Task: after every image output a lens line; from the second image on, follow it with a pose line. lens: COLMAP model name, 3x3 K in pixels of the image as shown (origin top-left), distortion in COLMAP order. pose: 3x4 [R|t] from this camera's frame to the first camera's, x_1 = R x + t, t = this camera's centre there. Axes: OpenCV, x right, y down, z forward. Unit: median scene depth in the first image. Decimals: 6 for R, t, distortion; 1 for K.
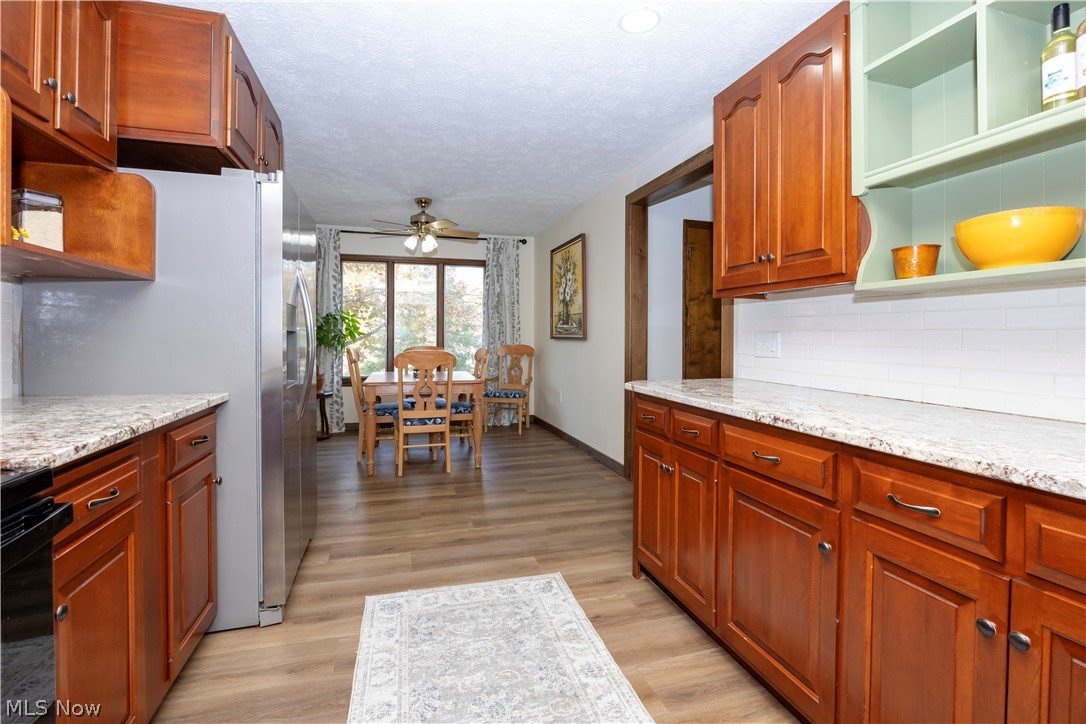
lens RADIAL K [[483.2, 0, 547.7], [0, 483.2, 341.6], [0, 0, 1]] dist [-0.016925, 0.000124]
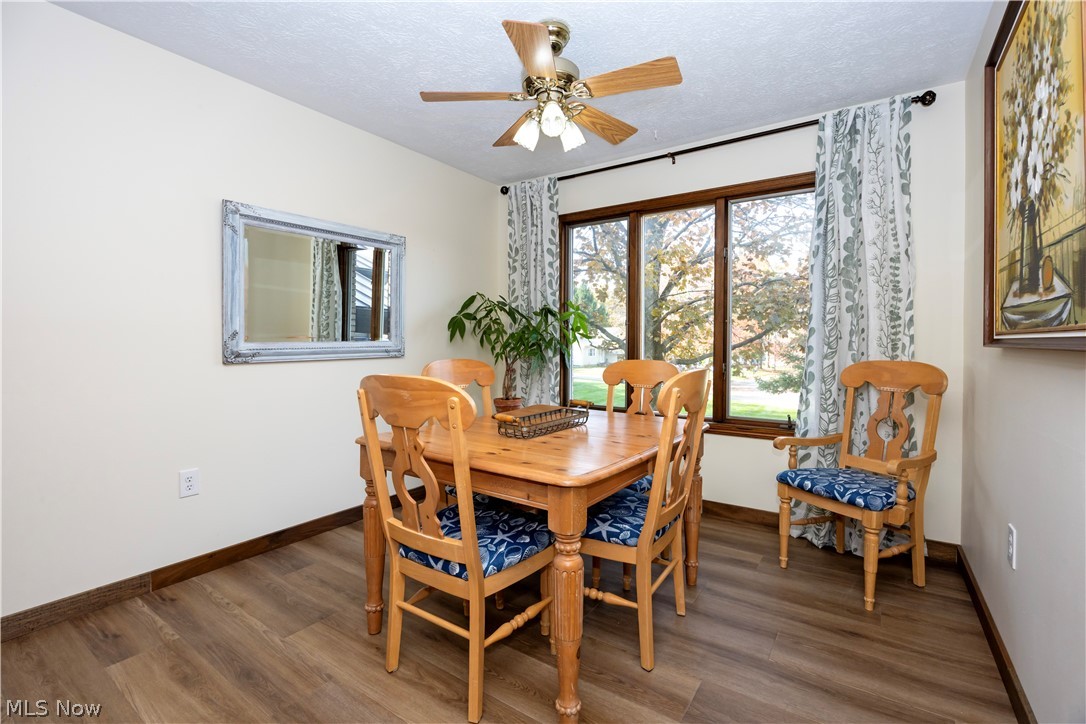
lens RADIAL K [[483.2, 0, 547.7], [0, 483.2, 341.6], [0, 0, 1]] dist [-0.016925, 0.000124]
pose [[0.617058, -0.001929, -0.786915, 0.073210], [-0.009937, 0.999898, -0.010243, -0.003223], [0.786855, 0.014140, 0.616976, 0.591186]]
